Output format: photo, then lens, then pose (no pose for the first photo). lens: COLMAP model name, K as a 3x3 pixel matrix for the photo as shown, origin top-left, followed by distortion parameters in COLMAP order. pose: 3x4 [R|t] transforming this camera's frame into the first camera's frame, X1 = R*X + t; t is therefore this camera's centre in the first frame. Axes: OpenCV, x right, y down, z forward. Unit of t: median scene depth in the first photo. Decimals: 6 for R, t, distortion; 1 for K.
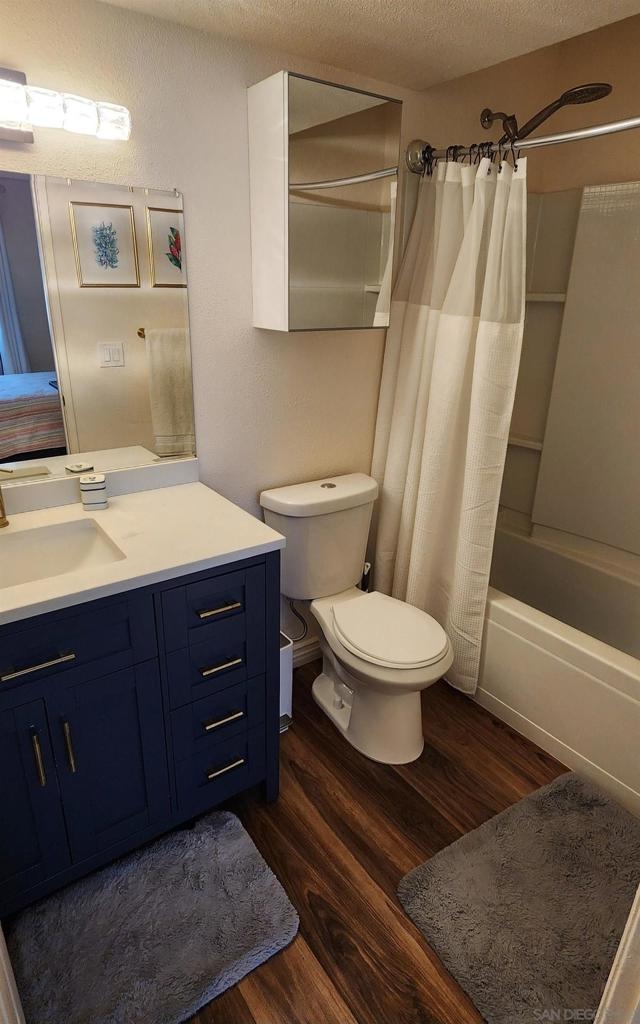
lens RADIAL K [[562.6, 0, 316.1], [0, 562.6, 494.2], [0, 0, 1]] dist [-0.002221, -0.001828]
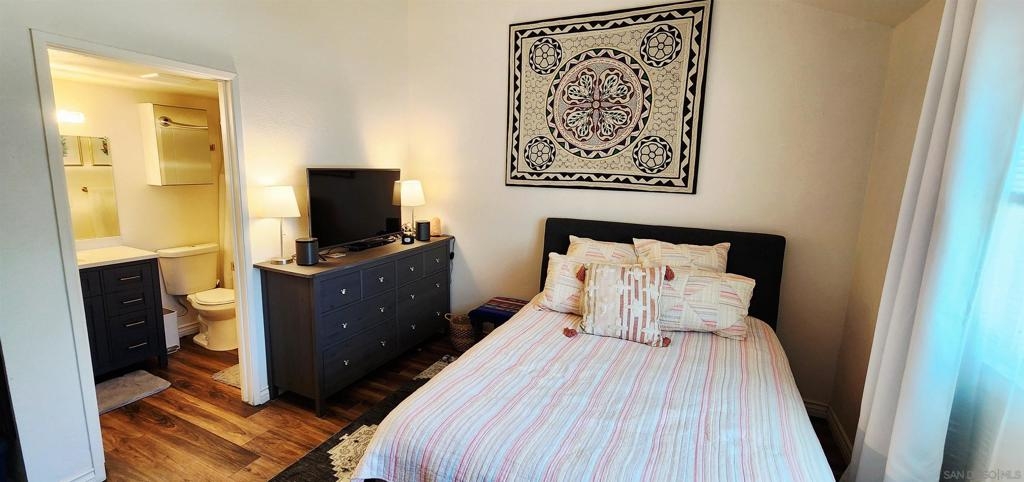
lens RADIAL K [[429.2, 0, 512.0], [0, 429.2, 241.0], [0, 0, 1]] dist [-0.000113, -0.000041]
pose [[0.868291, -0.065349, 0.491731, 0.381765], [0.144564, 0.981591, -0.124820, 0.486414], [-0.474522, 0.179467, 0.861754, -1.541599]]
